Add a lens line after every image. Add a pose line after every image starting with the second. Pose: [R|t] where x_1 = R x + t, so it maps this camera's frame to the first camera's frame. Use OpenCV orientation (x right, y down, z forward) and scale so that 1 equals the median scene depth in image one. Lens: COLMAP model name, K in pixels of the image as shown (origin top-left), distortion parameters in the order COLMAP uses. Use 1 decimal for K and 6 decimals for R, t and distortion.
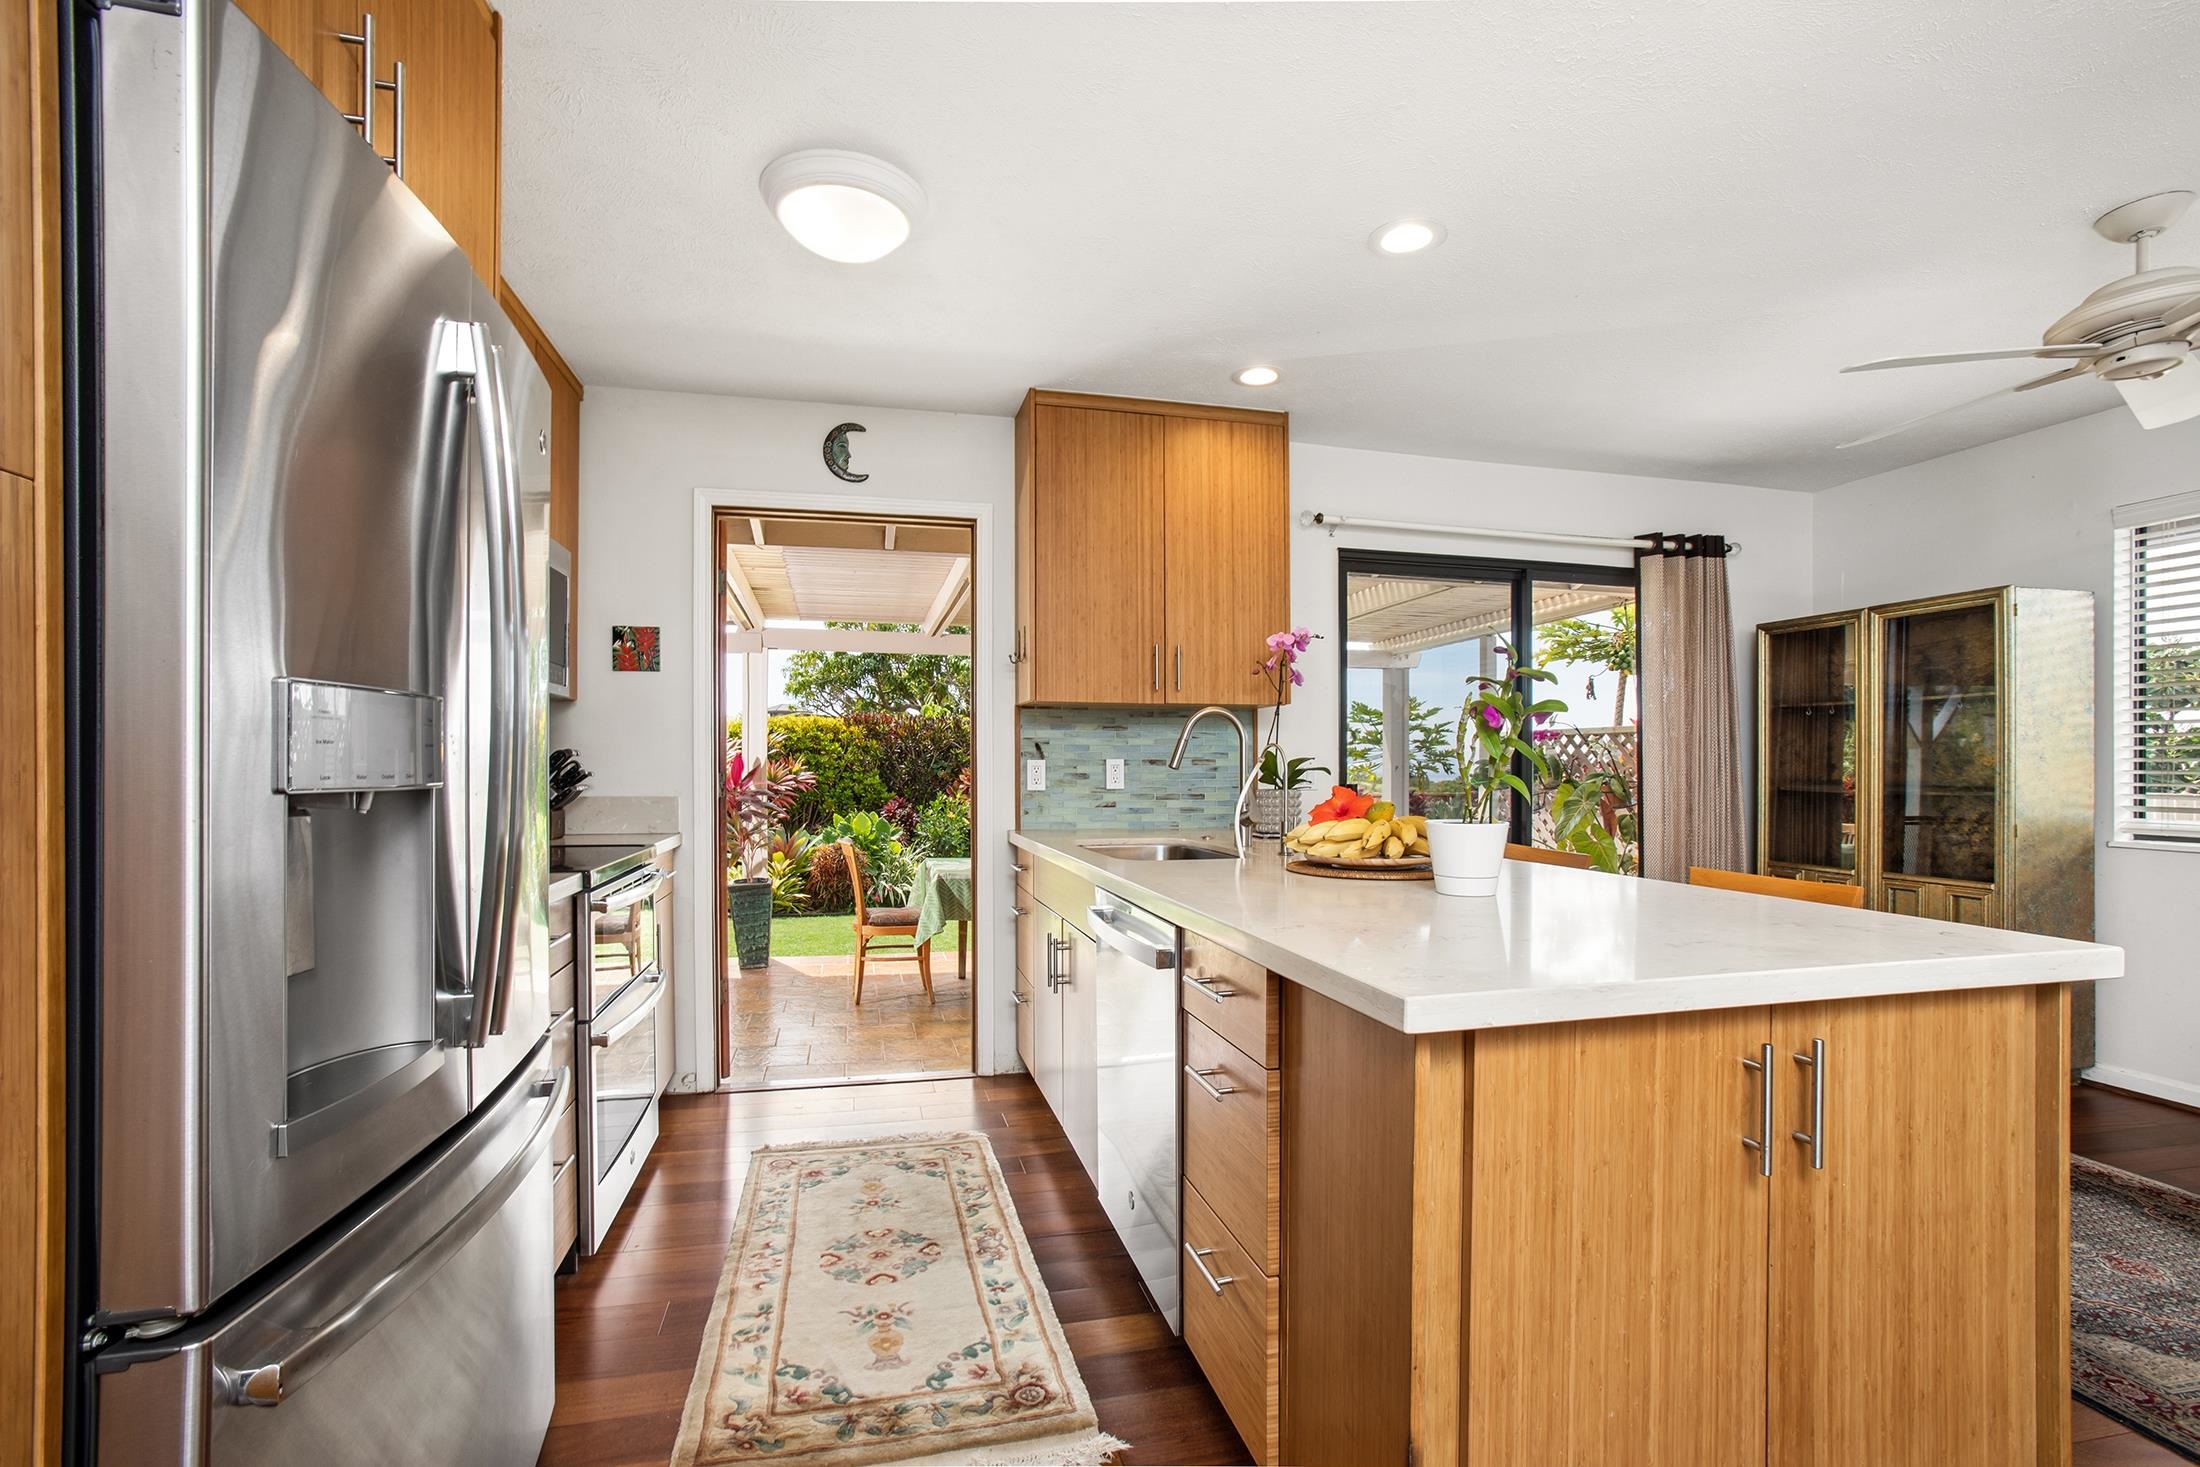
lens RADIAL K [[997.6, 0, 1078.7], [0, 997.6, 762.5], [0, 0, 1]] dist [-0.029341, 0.001868]
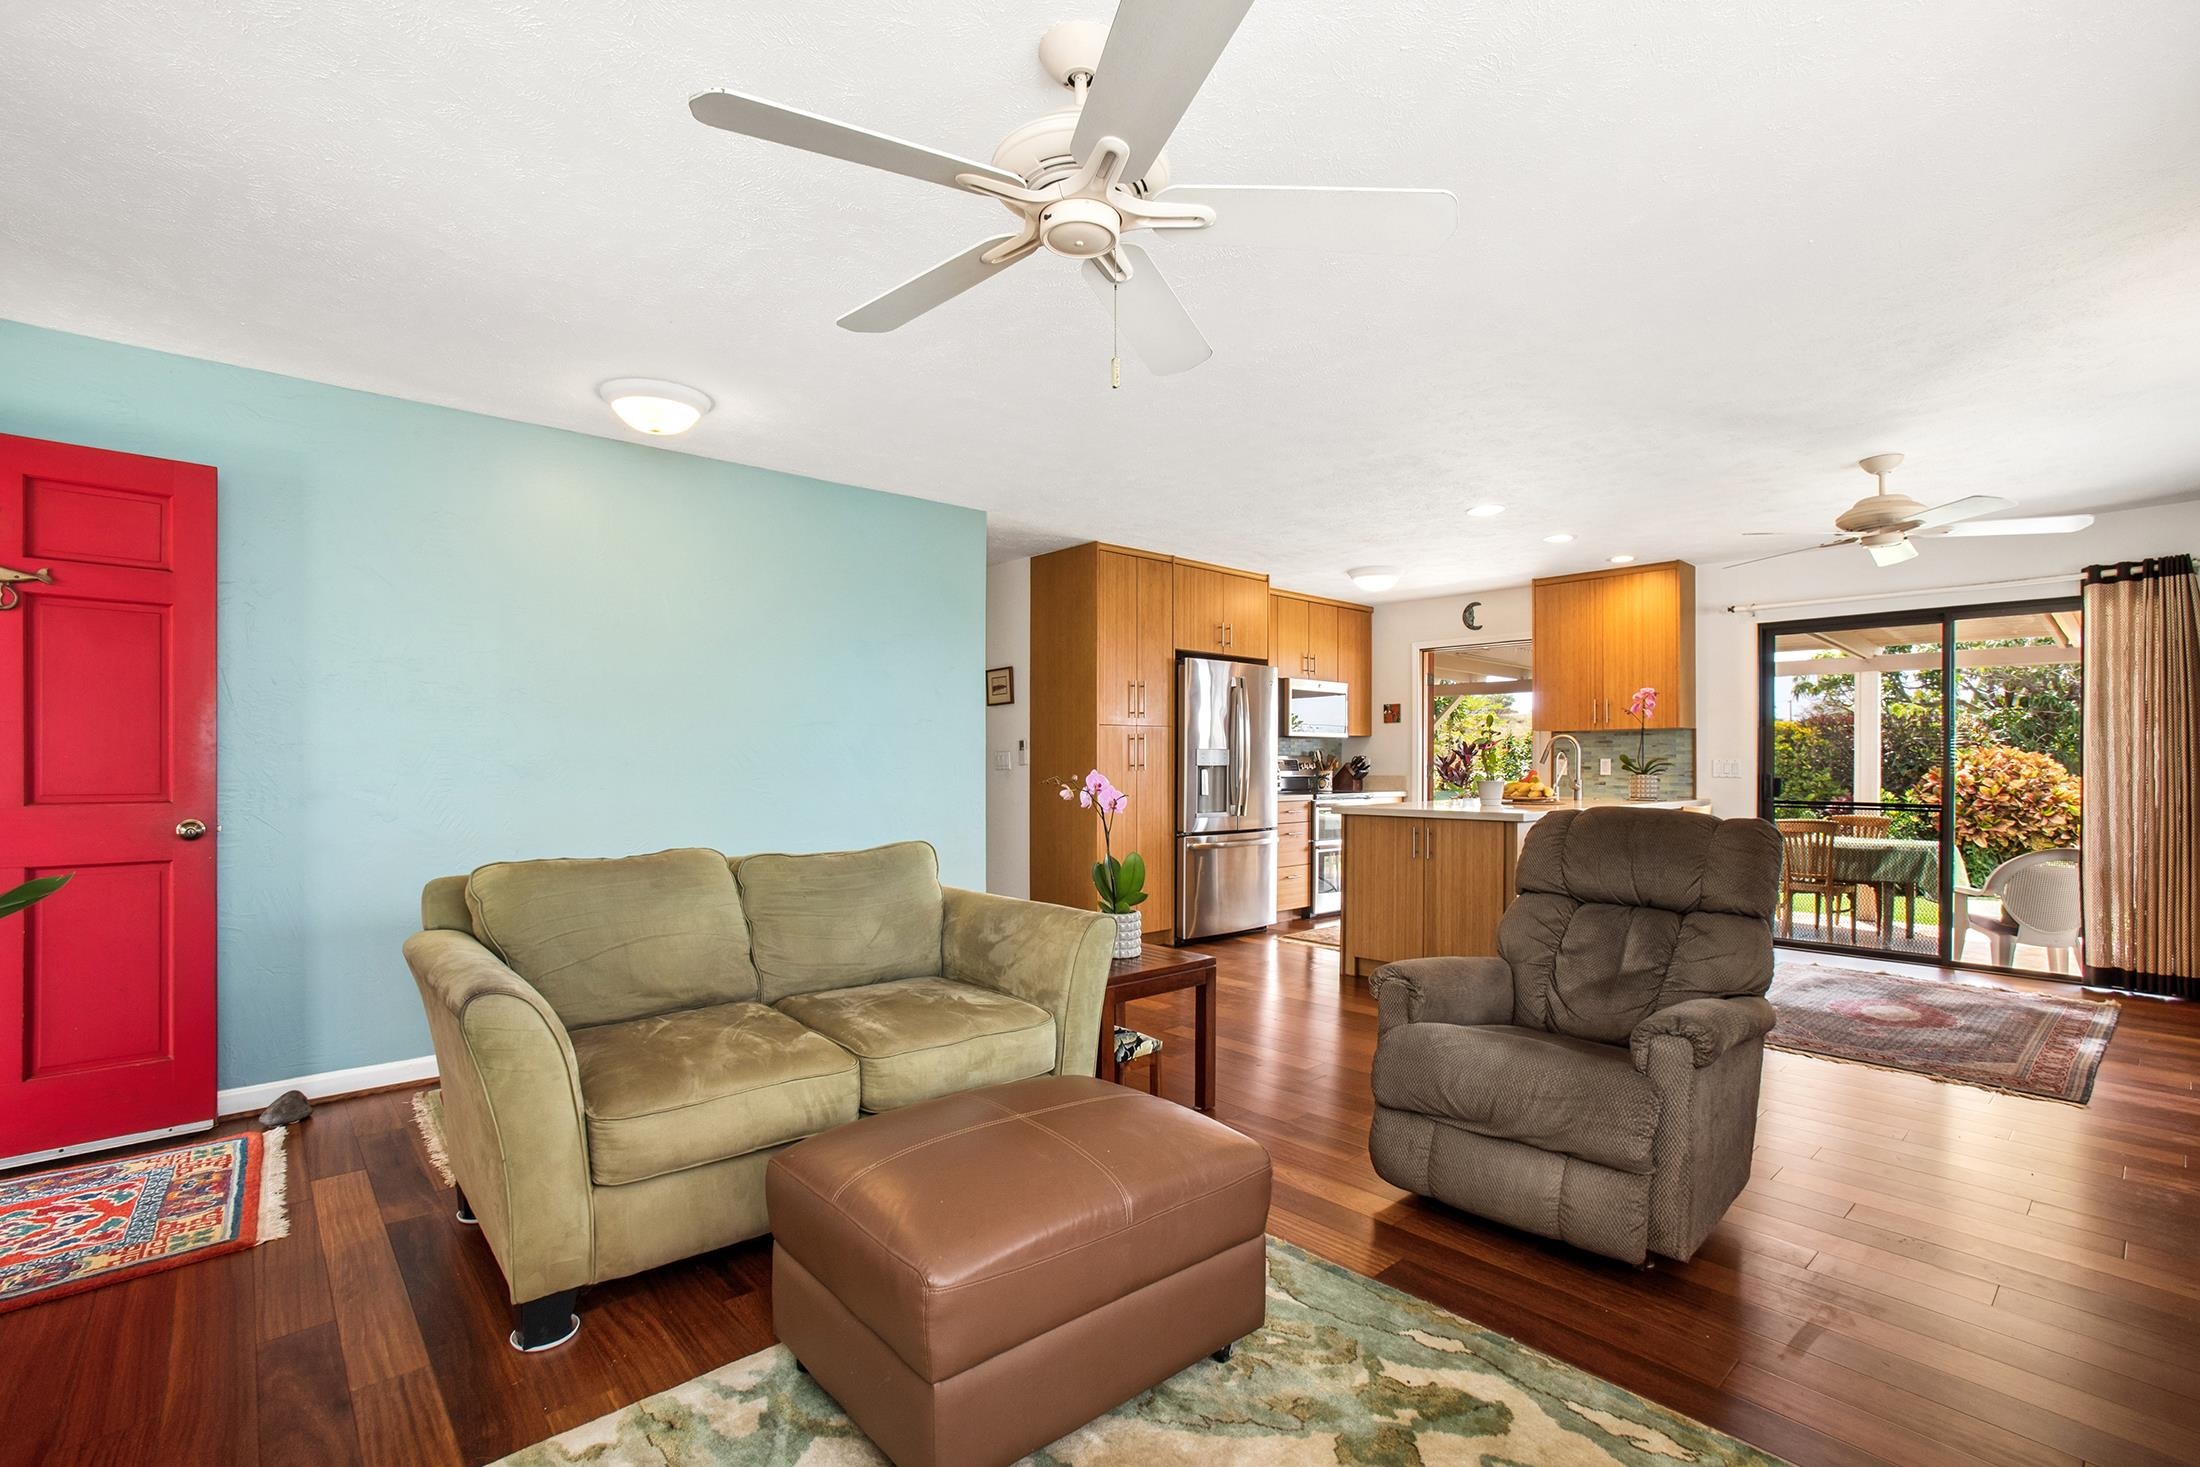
lens RADIAL K [[997.6, 0, 1090.8], [0, 997.6, 756.8], [0, 0, 1]] dist [-0.029341, 0.001868]
pose [[0.478022, -0.005246, -0.878332, 1.201308], [0.000824, 0.999984, -0.005524, 0.002788], [0.878347, 0.001917, 0.478019, -0.718734]]
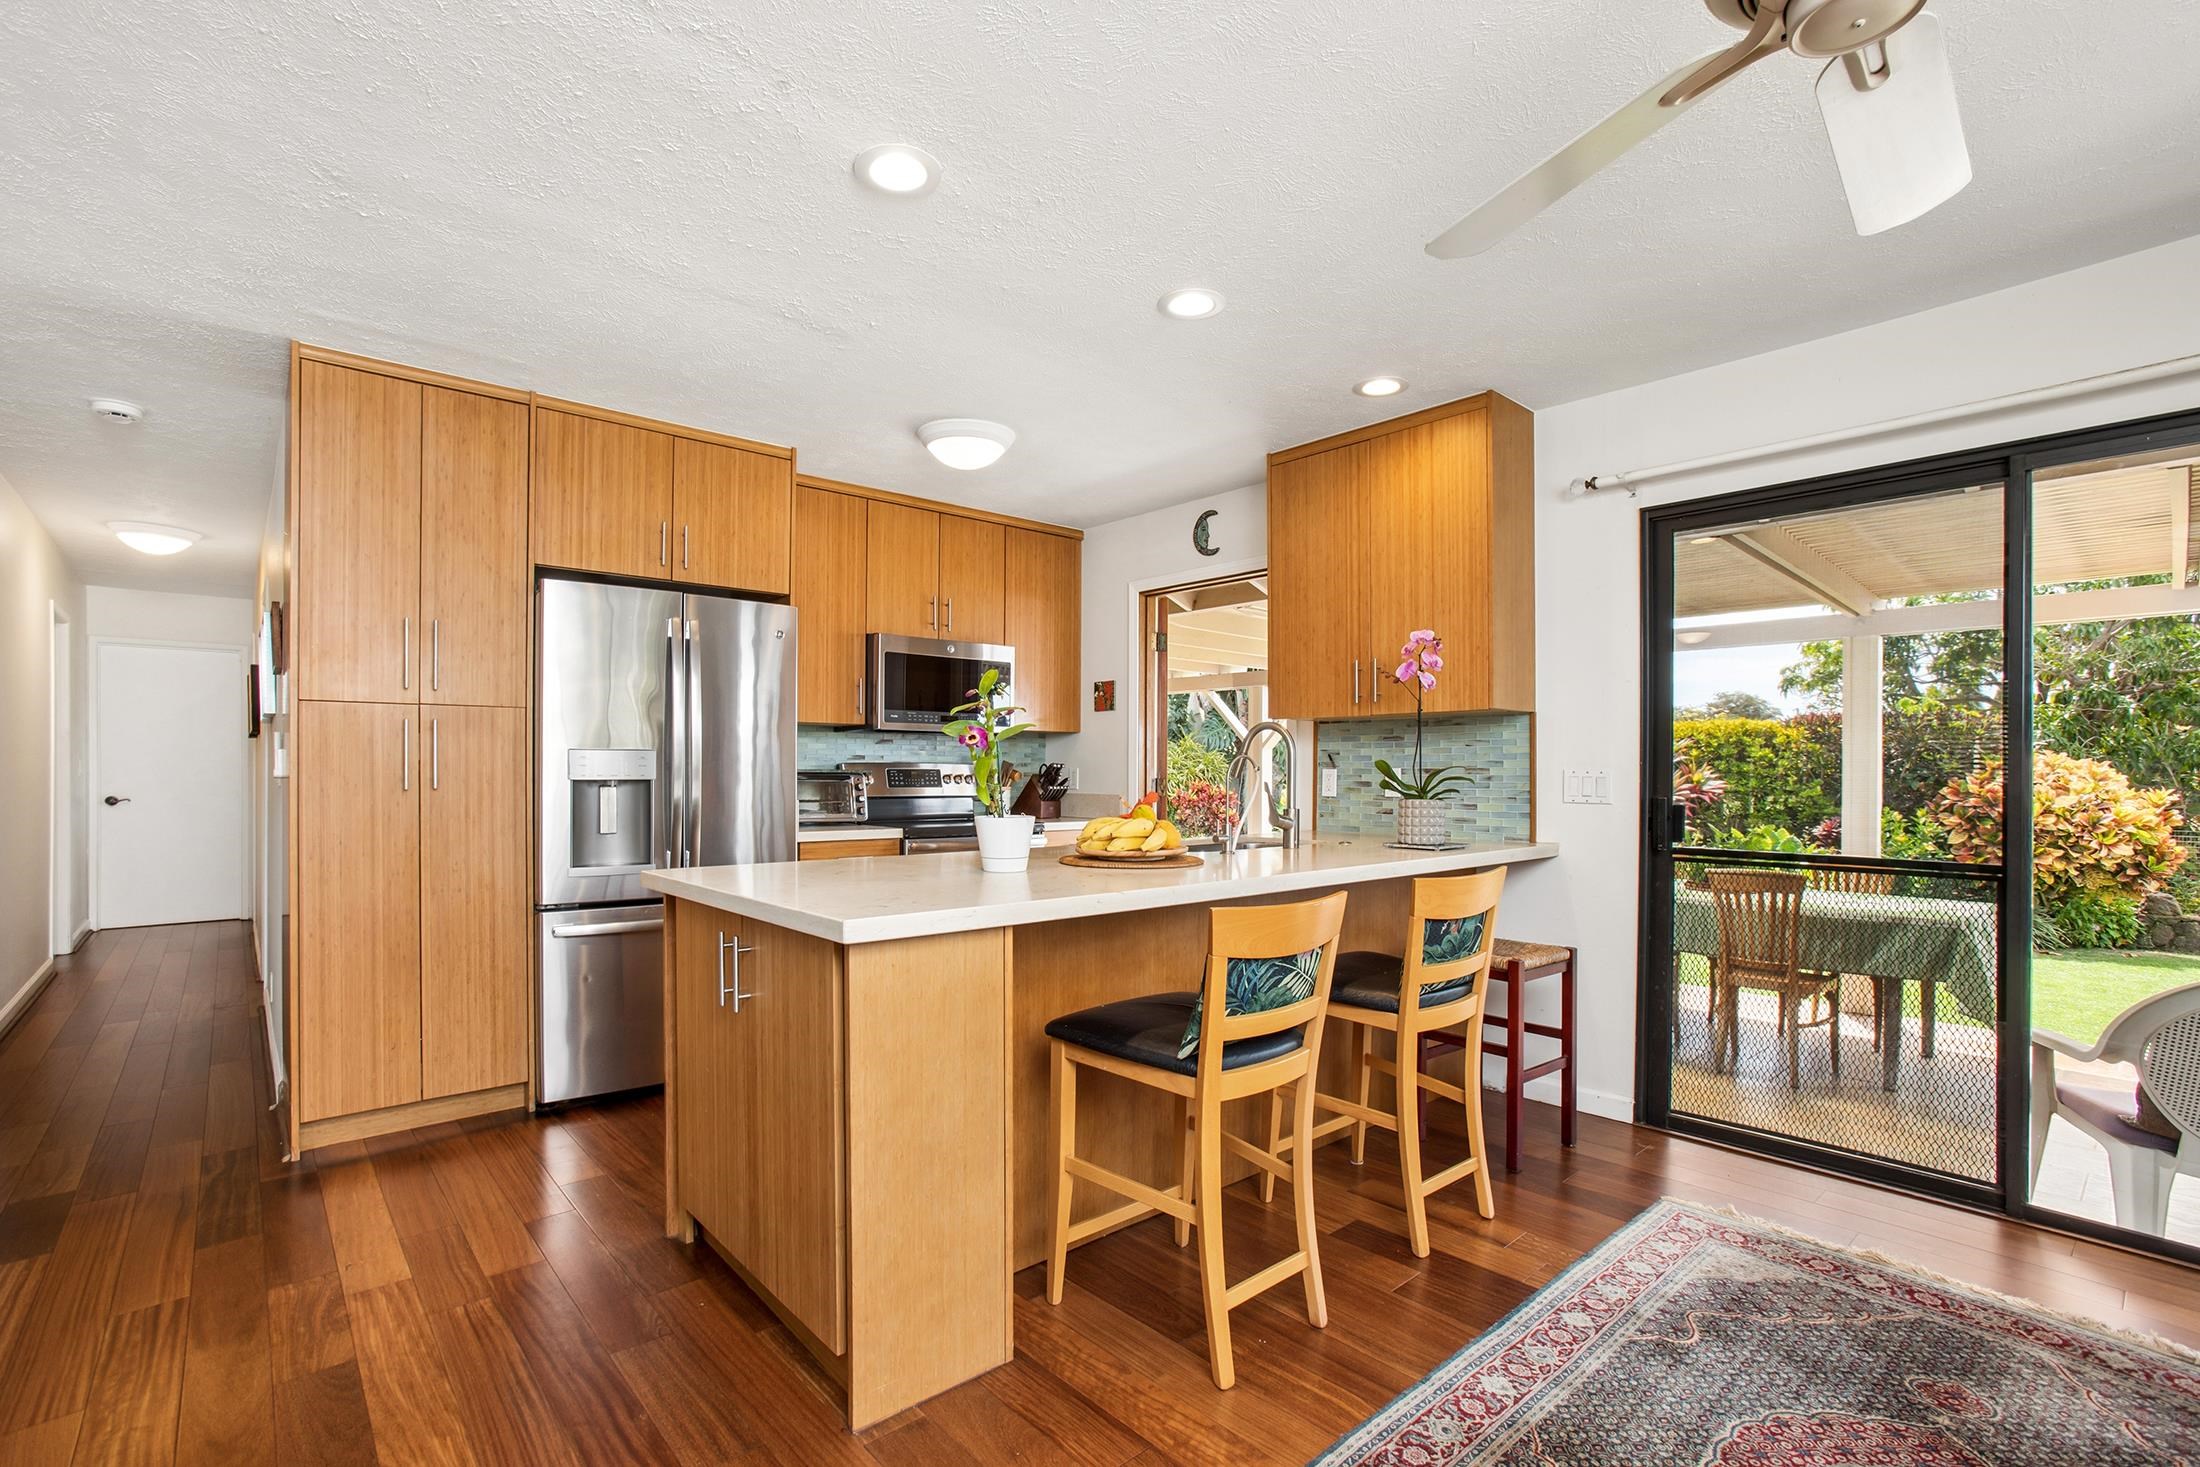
lens RADIAL K [[997.6, 0, 1082.4], [0, 997.6, 769.6], [0, 0, 1]] dist [-0.029341, 0.001868]
pose [[0.469570, -0.001655, -0.882894, 0.813692], [0.000881, 0.999999, -0.001406, -0.000582], [0.882895, -0.000117, 0.469570, 0.229190]]
